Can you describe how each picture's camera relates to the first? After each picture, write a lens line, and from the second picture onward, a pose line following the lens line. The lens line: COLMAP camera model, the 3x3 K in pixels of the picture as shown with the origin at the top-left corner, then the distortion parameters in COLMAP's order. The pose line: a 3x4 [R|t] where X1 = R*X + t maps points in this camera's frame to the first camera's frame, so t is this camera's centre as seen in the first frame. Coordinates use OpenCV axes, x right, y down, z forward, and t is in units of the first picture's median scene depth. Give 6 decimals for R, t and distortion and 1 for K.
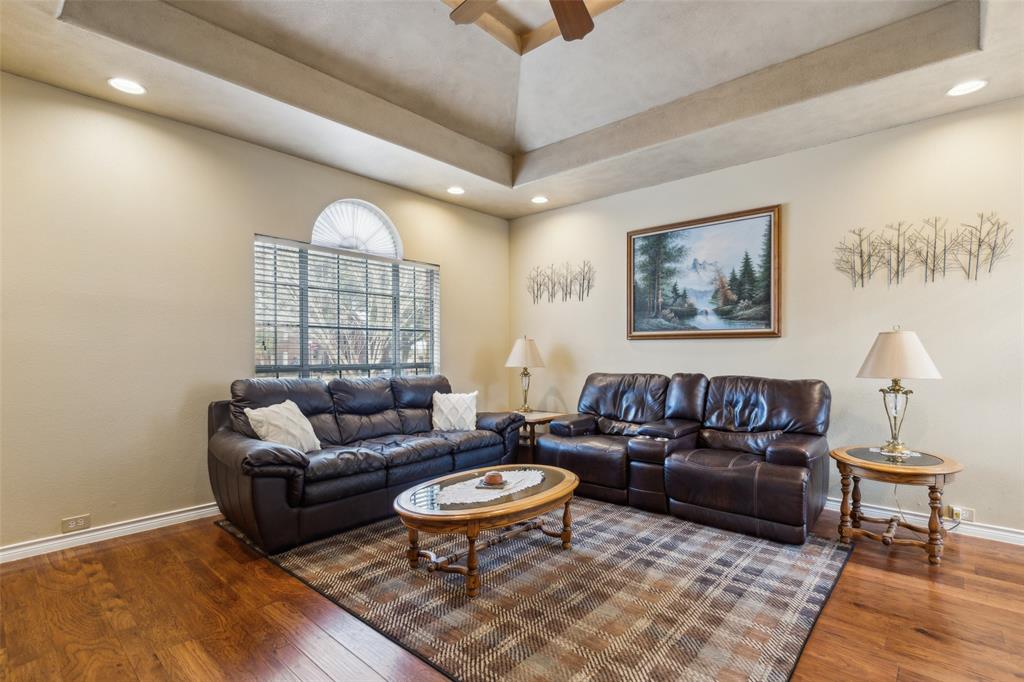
lens RADIAL K [[482.3, 0, 520.7], [0, 482.3, 348.3], [0, 0, 1]] dist [-0.003452, -0.000226]
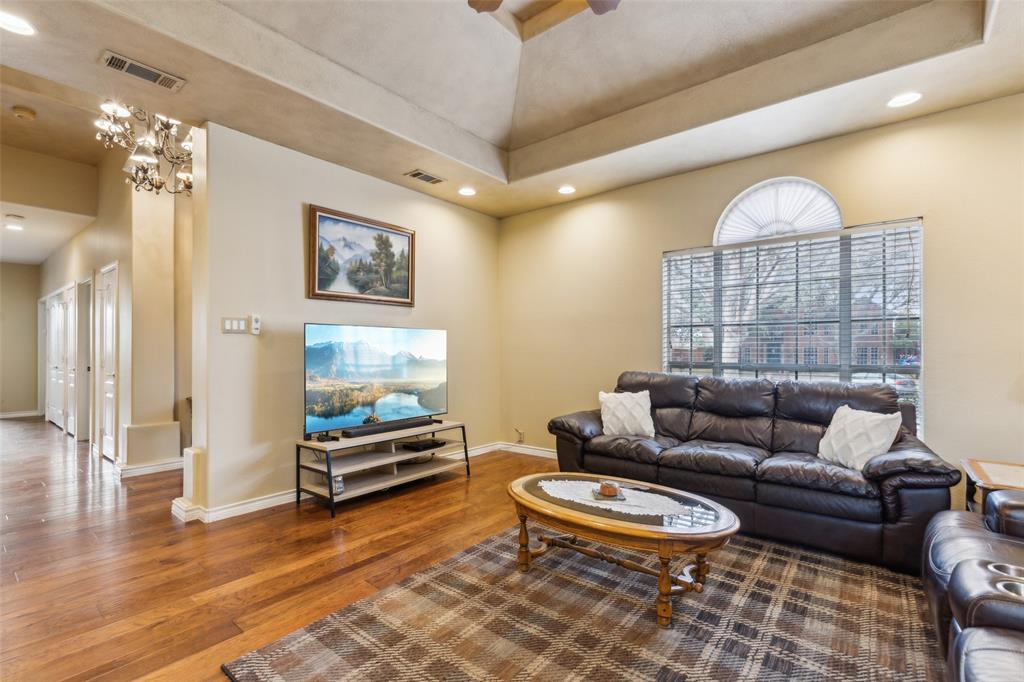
lens RADIAL K [[464.9, 0, 519.0], [0, 464.9, 347.4], [0, 0, 1]] dist [0.009643, -0.000800]
pose [[0.043996, -0.006055, -0.999013, 0.604646], [0.008292, 0.999949, -0.005696, 0.004802], [0.998997, -0.008034, 0.044044, 0.588677]]
